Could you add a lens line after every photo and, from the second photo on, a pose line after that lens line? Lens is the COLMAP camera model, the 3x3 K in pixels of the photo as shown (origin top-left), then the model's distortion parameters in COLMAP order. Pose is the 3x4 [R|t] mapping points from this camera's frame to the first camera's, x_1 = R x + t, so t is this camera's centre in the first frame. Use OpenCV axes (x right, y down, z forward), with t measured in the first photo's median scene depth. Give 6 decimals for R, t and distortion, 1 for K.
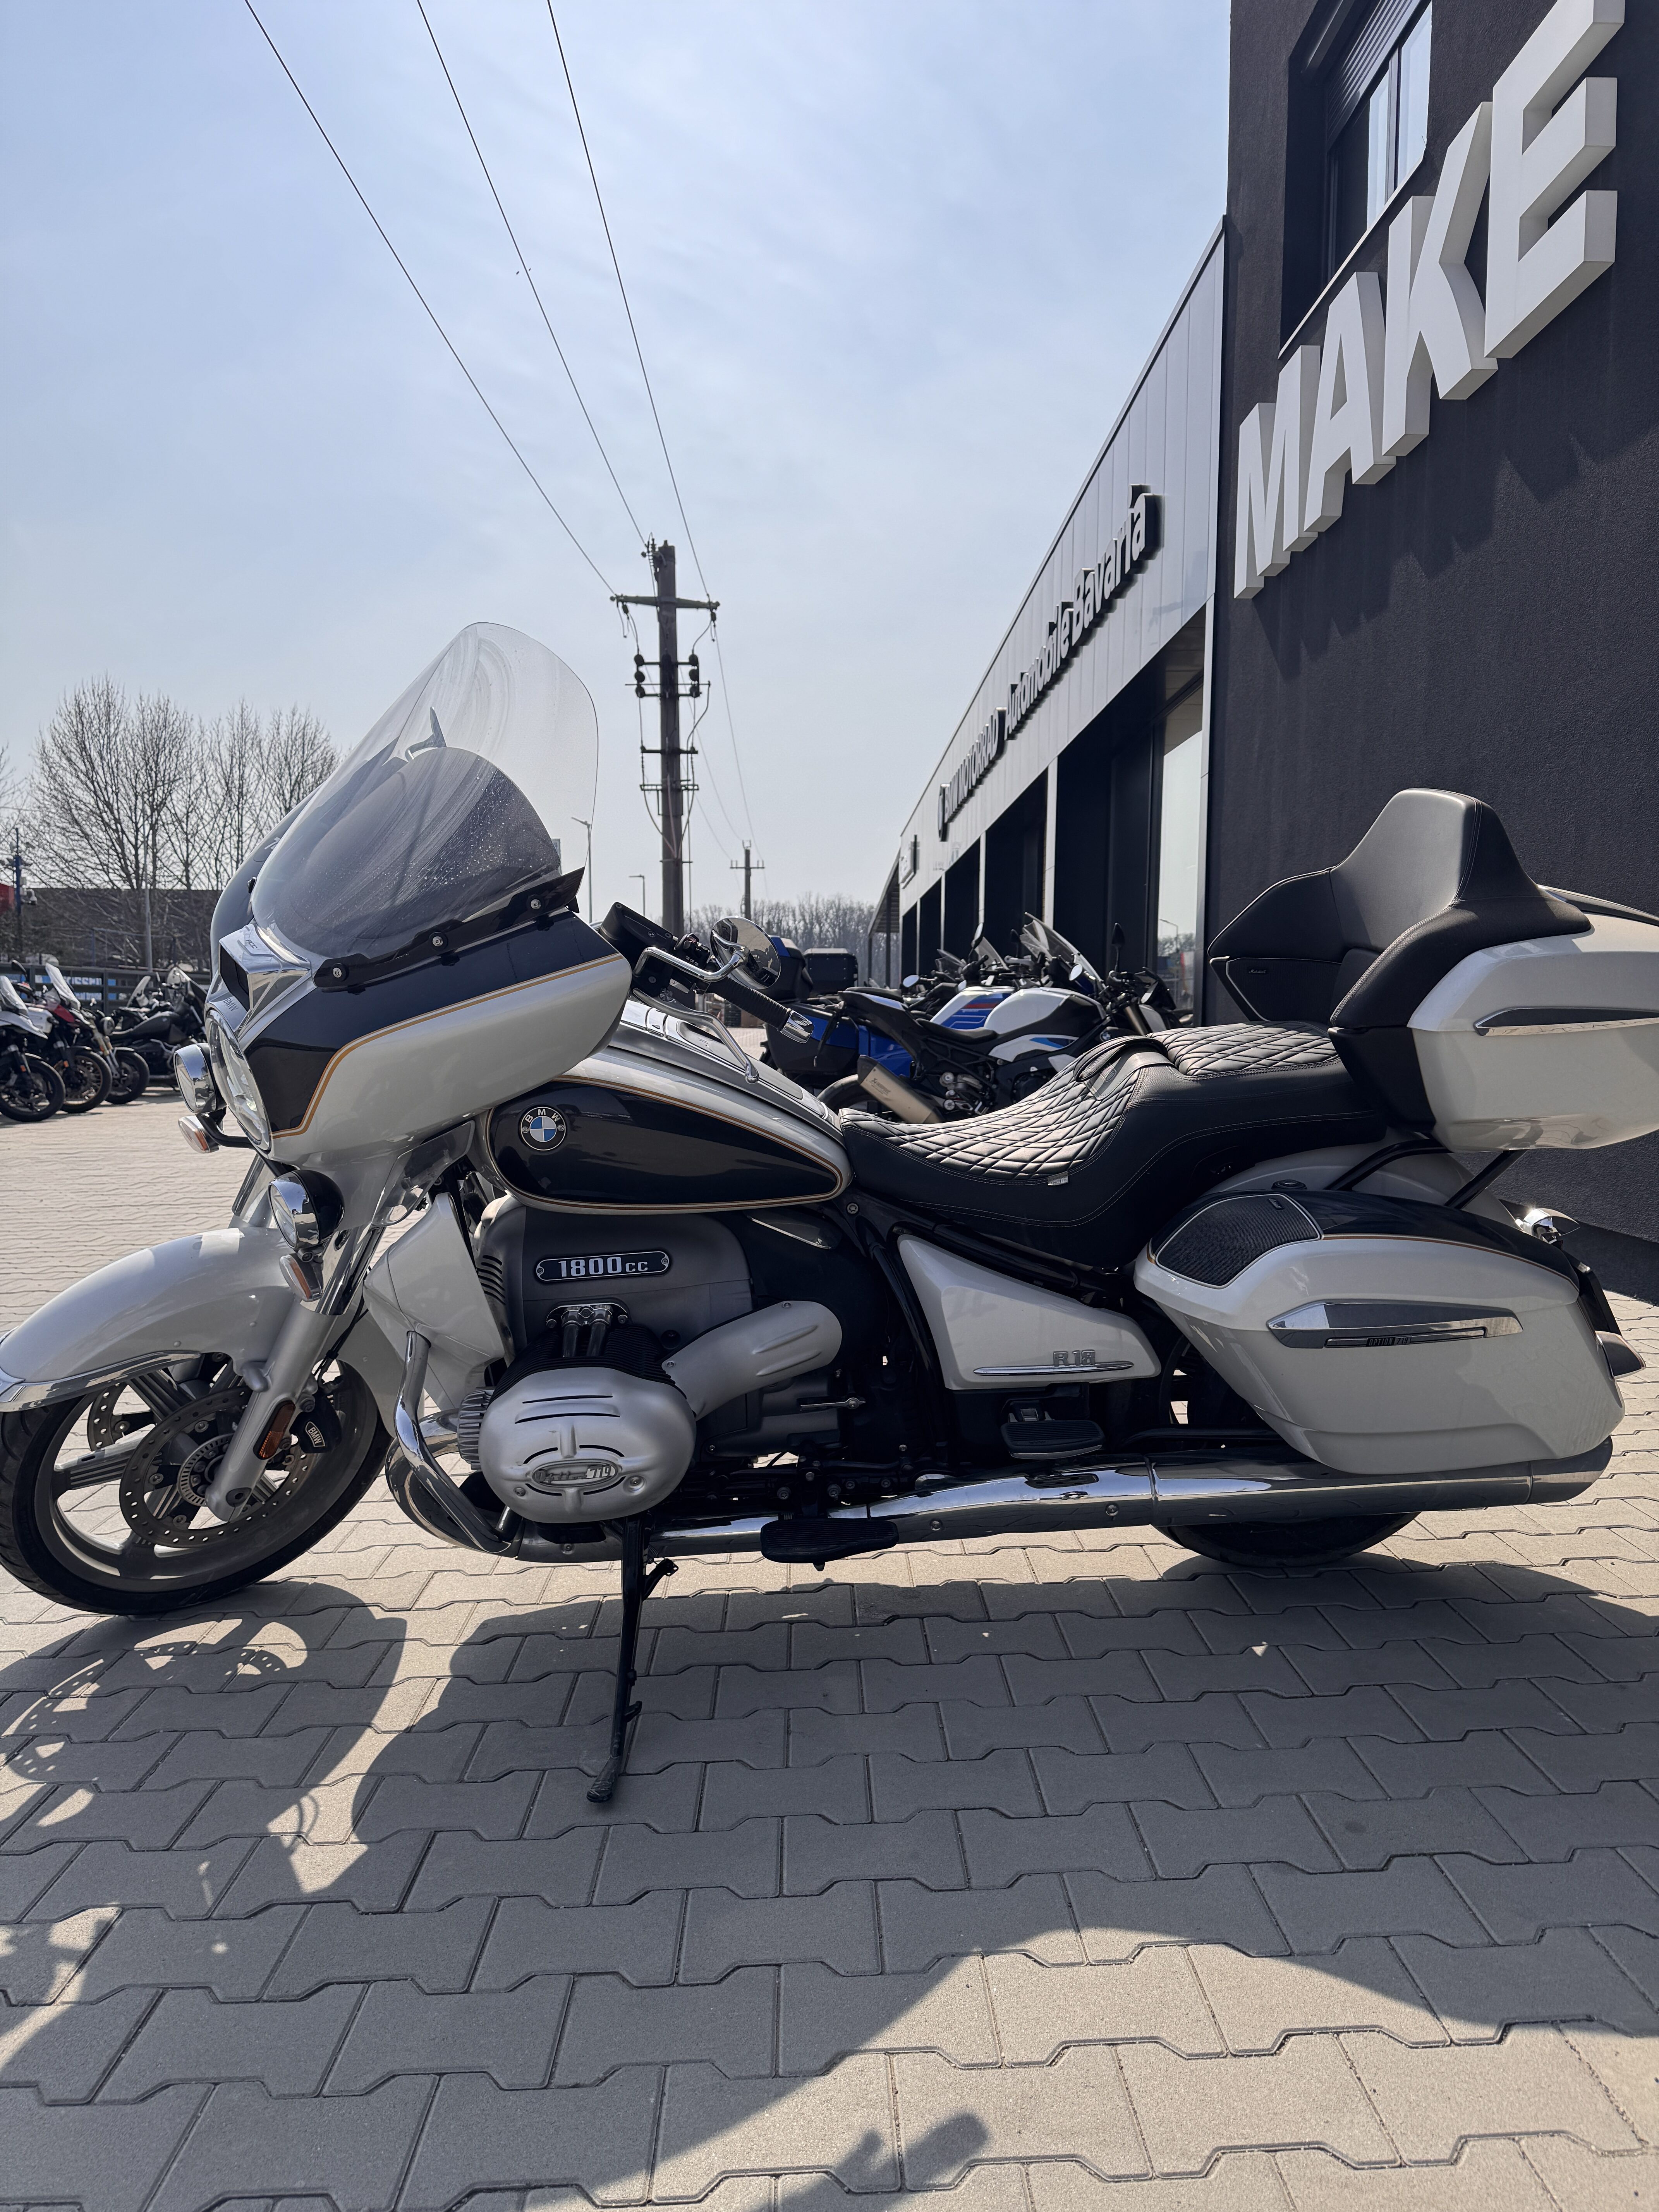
lens RADIAL K [[1577.6, 0, 825.0], [0, 1577.6, 1118.9], [0, 0, 1]] dist [0.011198, -0.018010]
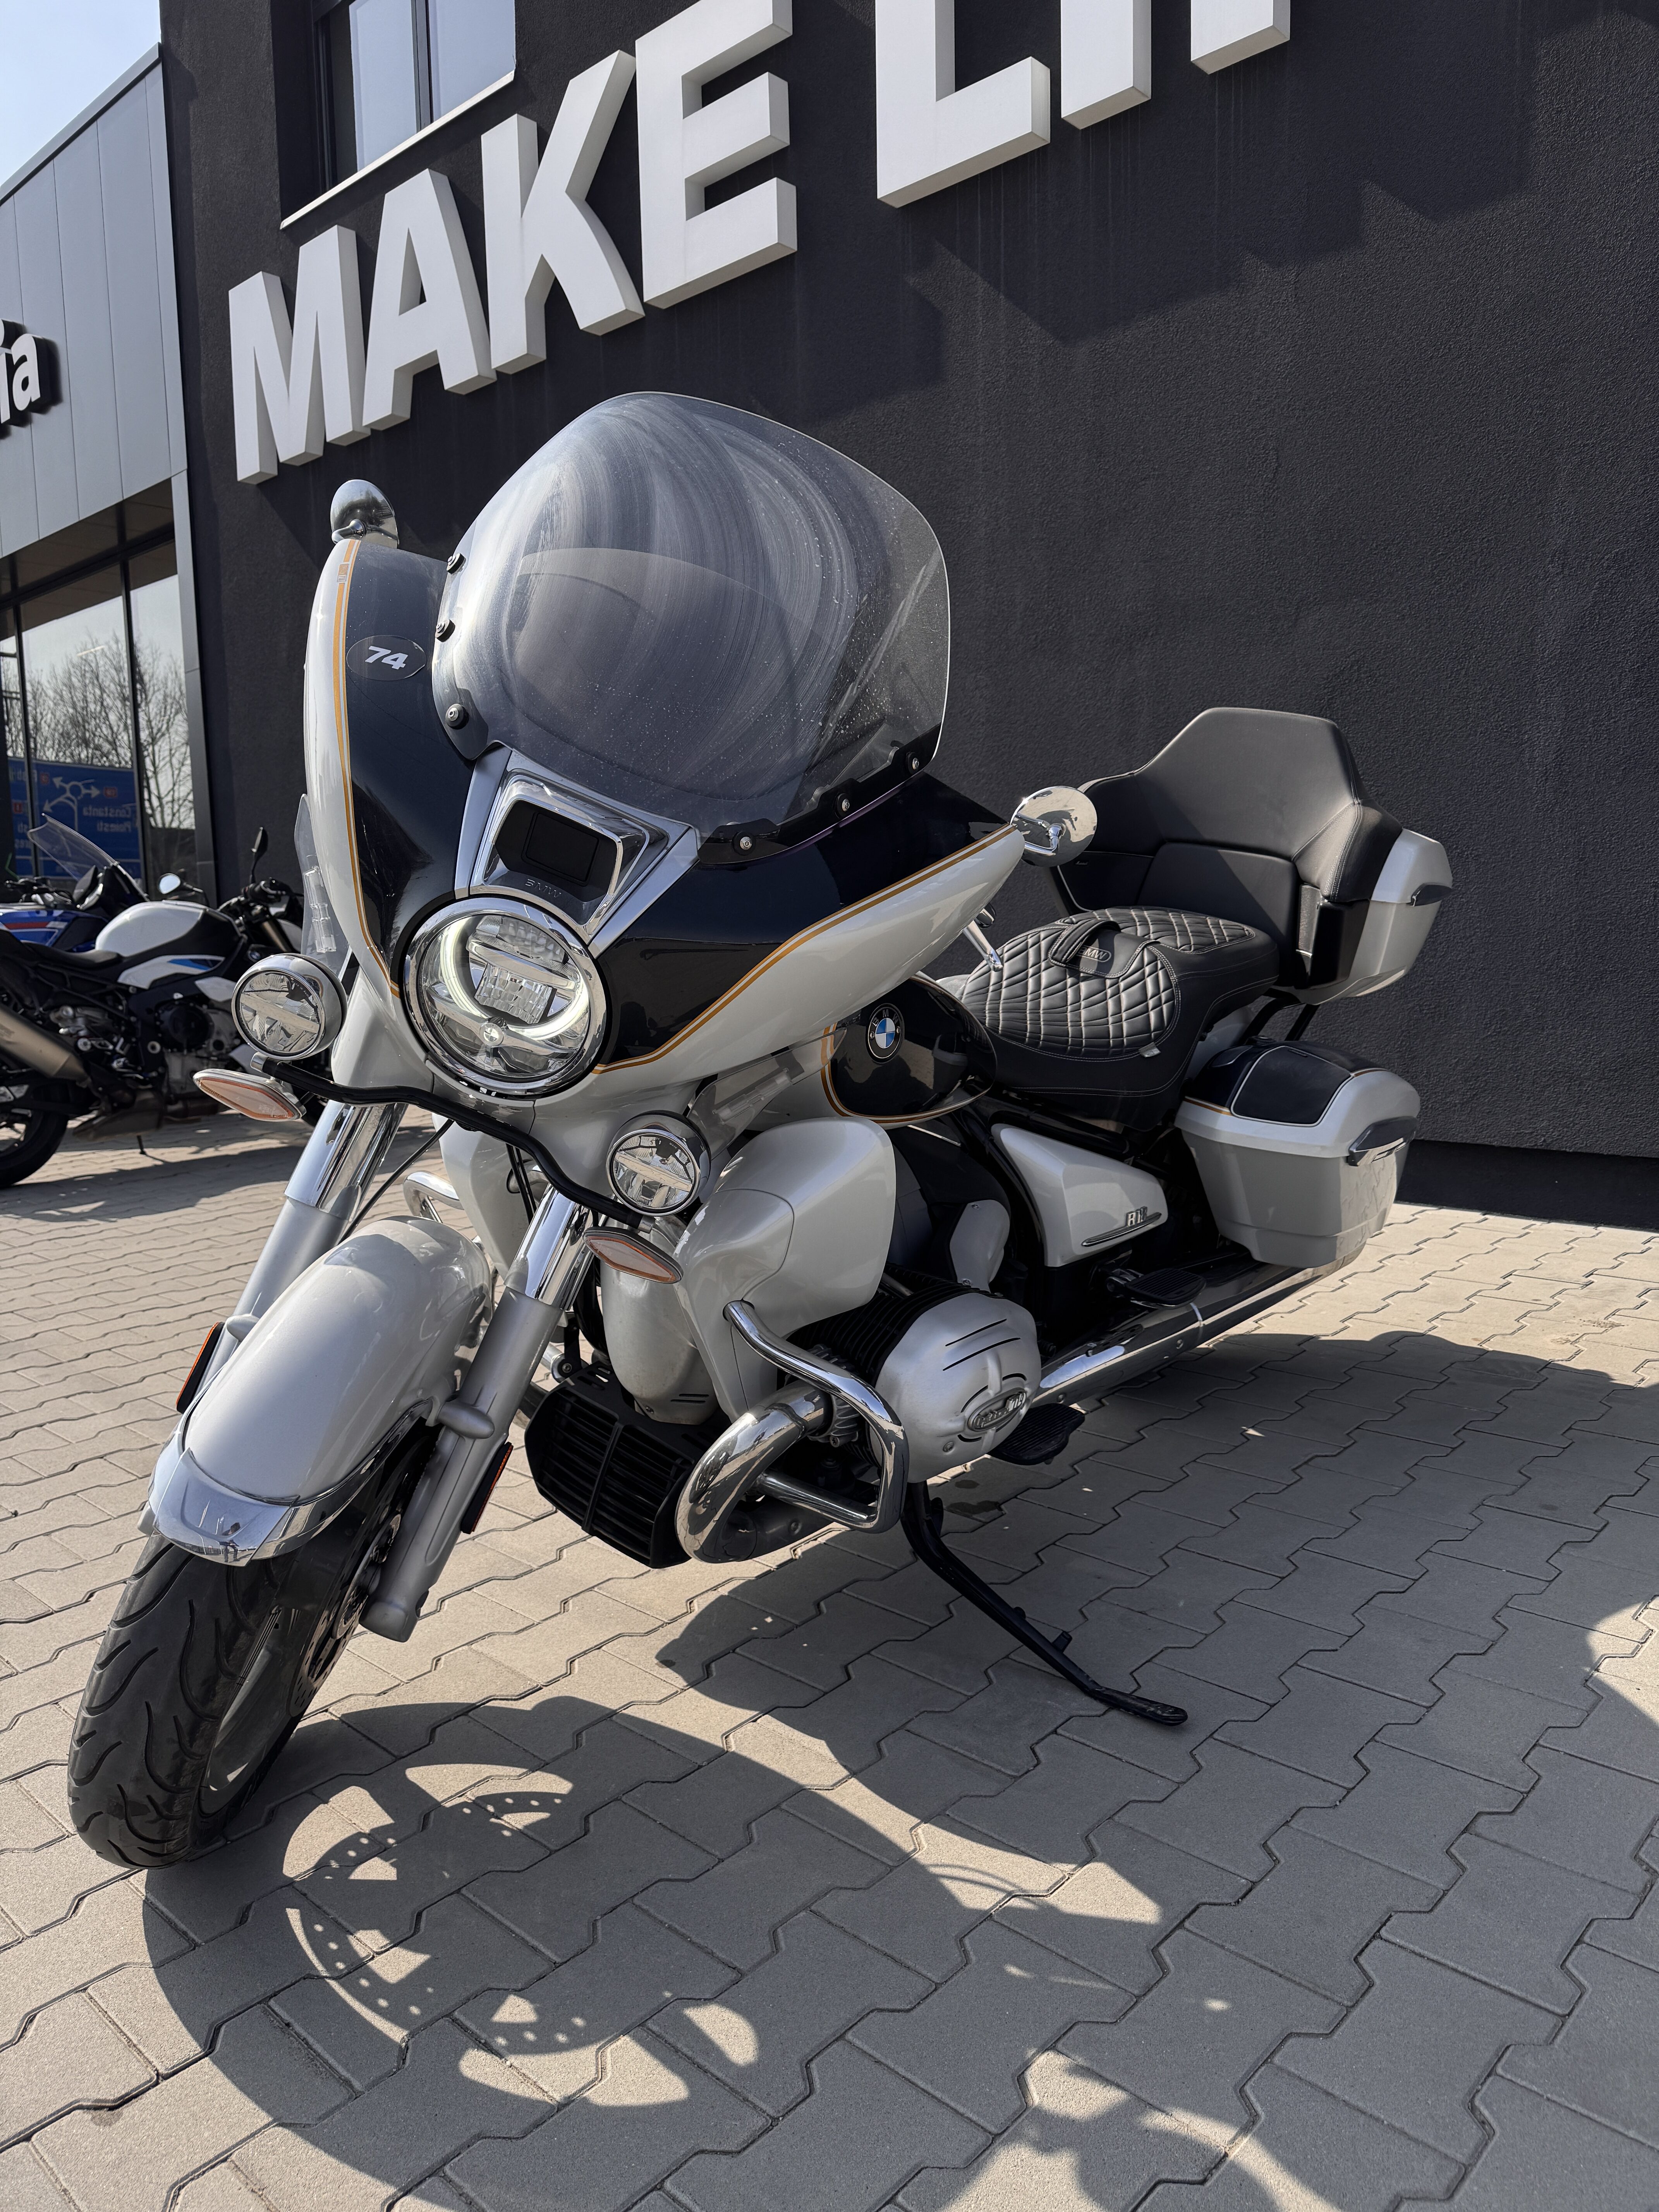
lens RADIAL K [[1577.6, 0, 832.7], [0, 1577.6, 1107.9], [0, 0, 1]] dist [0.011198, -0.018010]
pose [[0.690546, -0.105267, 0.715587, -0.725878], [0.075899, 0.994436, 0.073045, -0.017236], [-0.719295, 0.003871, 0.694694, 0.379615]]
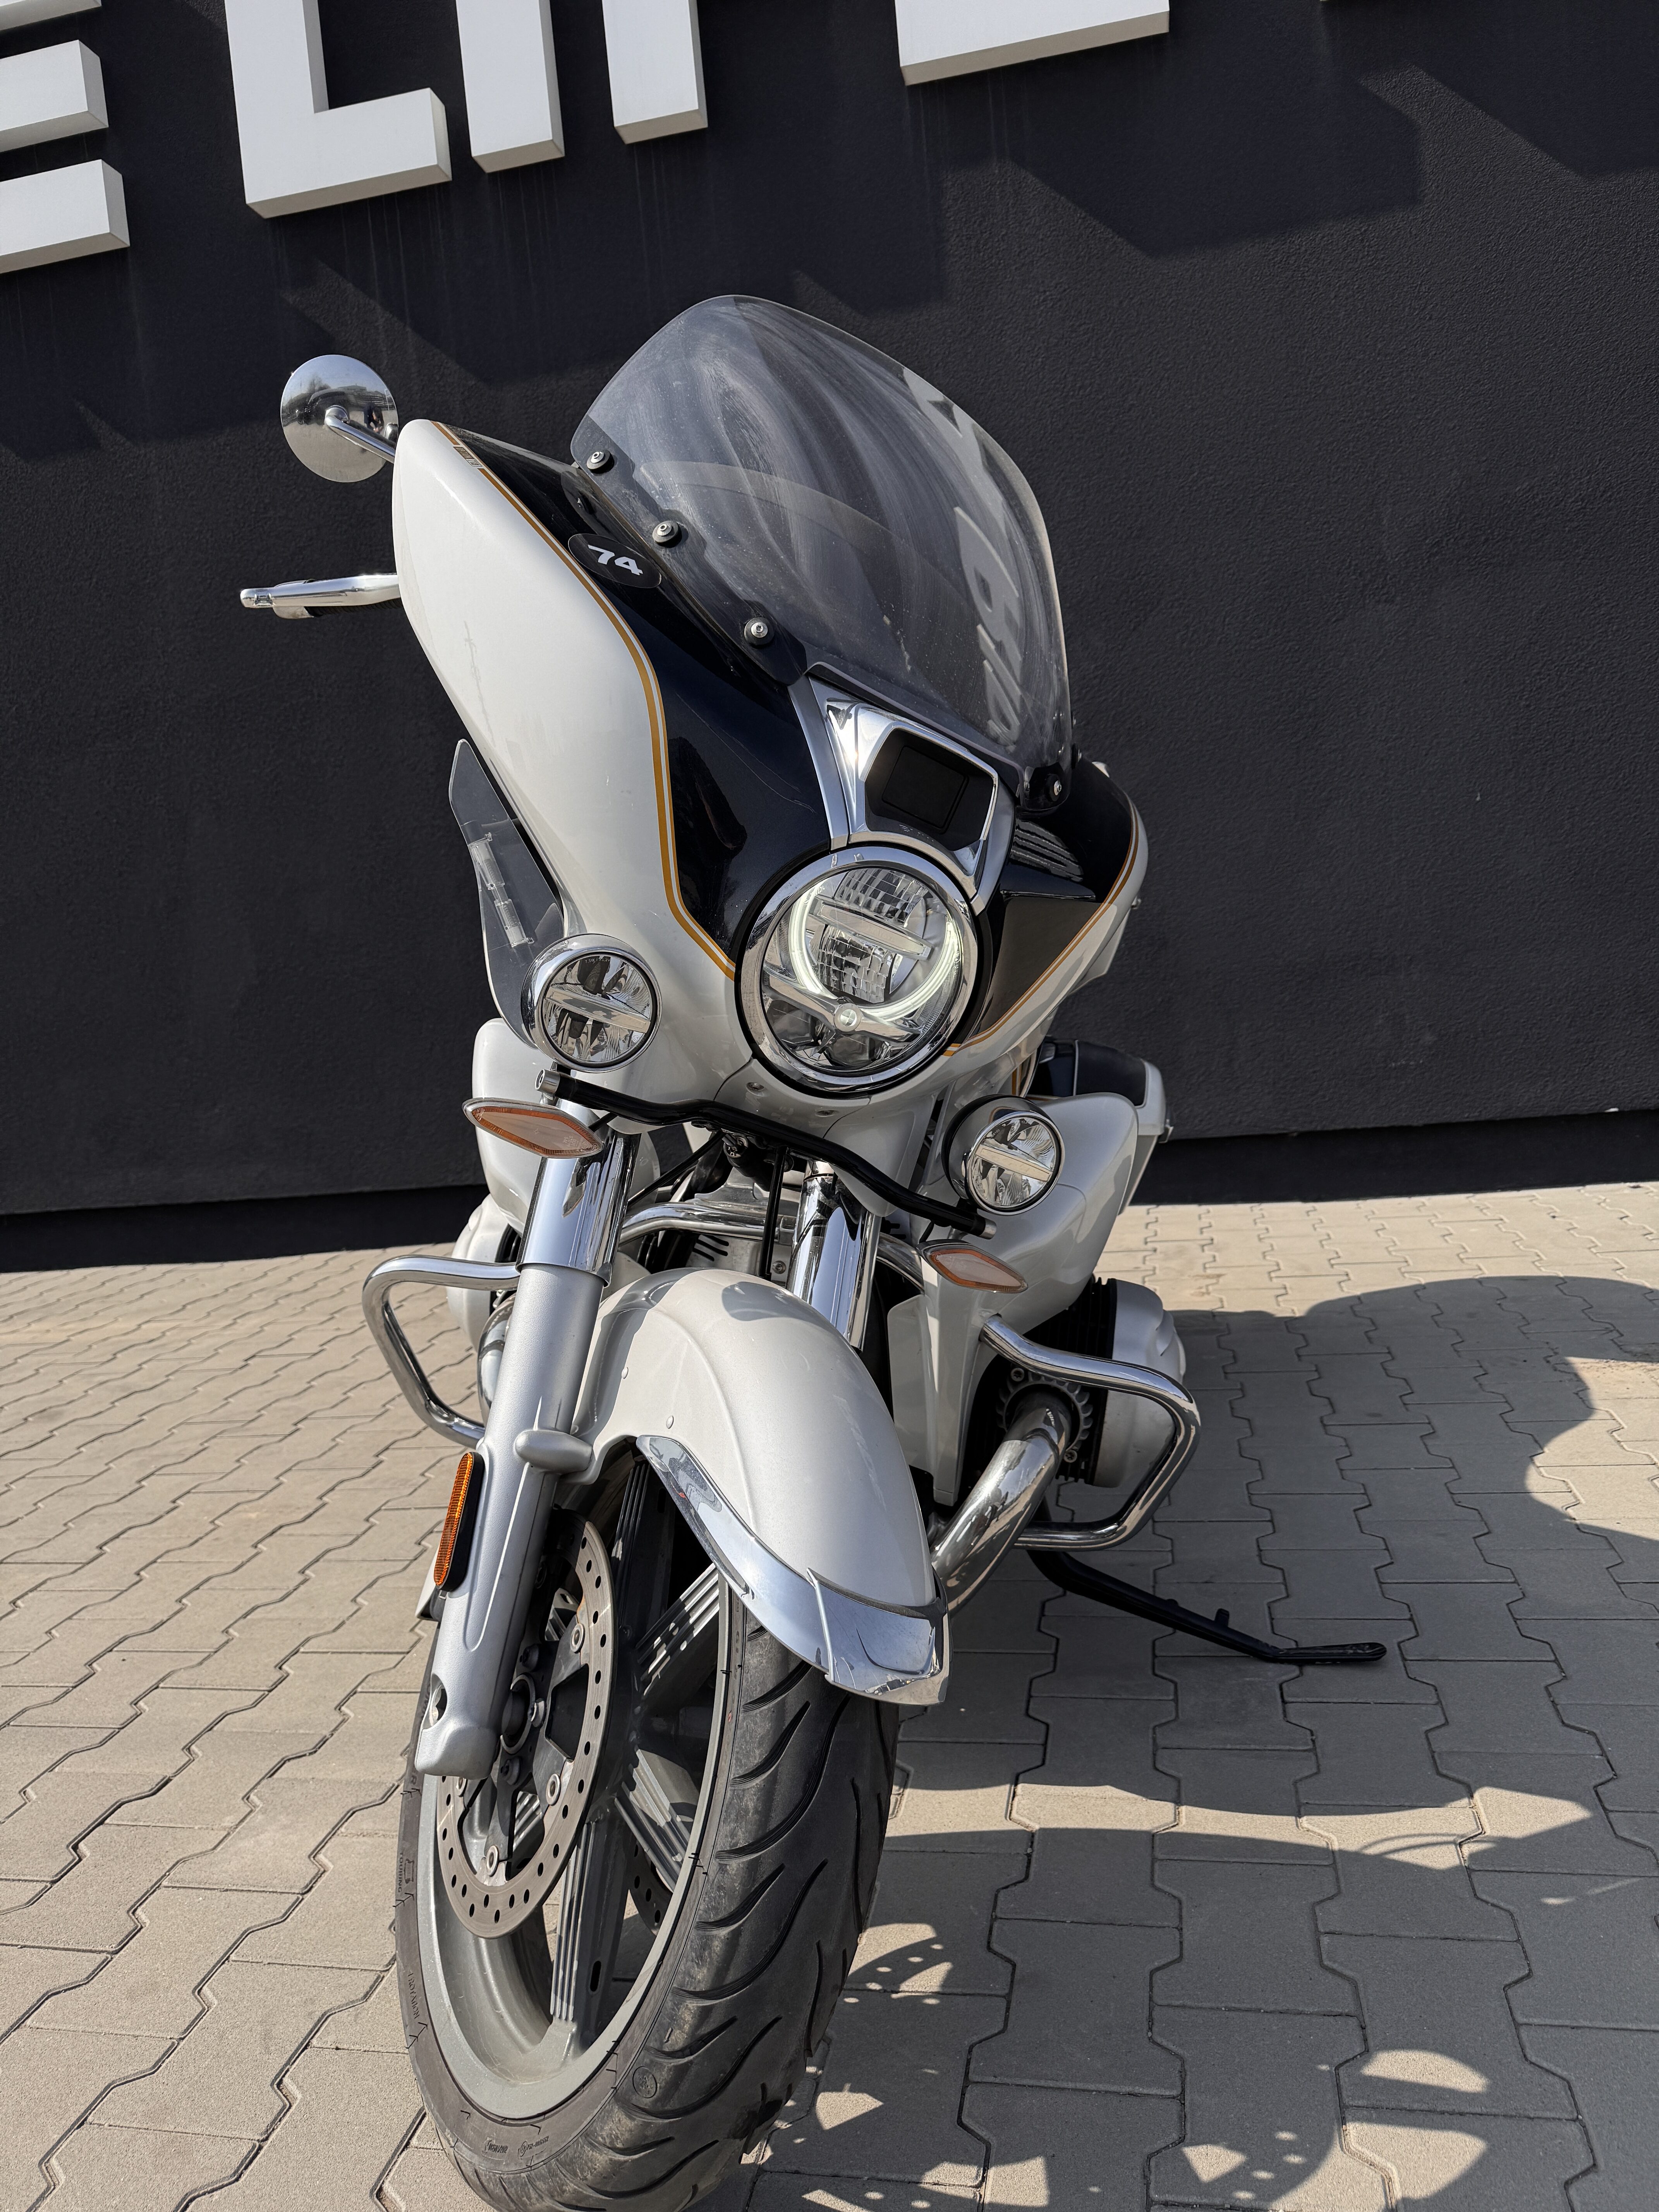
lens RADIAL K [[1577.6, 0, 834.1], [0, 1577.6, 1108.8], [0, 0, 1]] dist [0.011198, -0.018010]
pose [[0.208963, -0.108244, 0.971914, -0.880237], [0.152882, 0.985251, 0.076859, -0.021857], [-0.965899, 0.132528, 0.222430, 0.829851]]
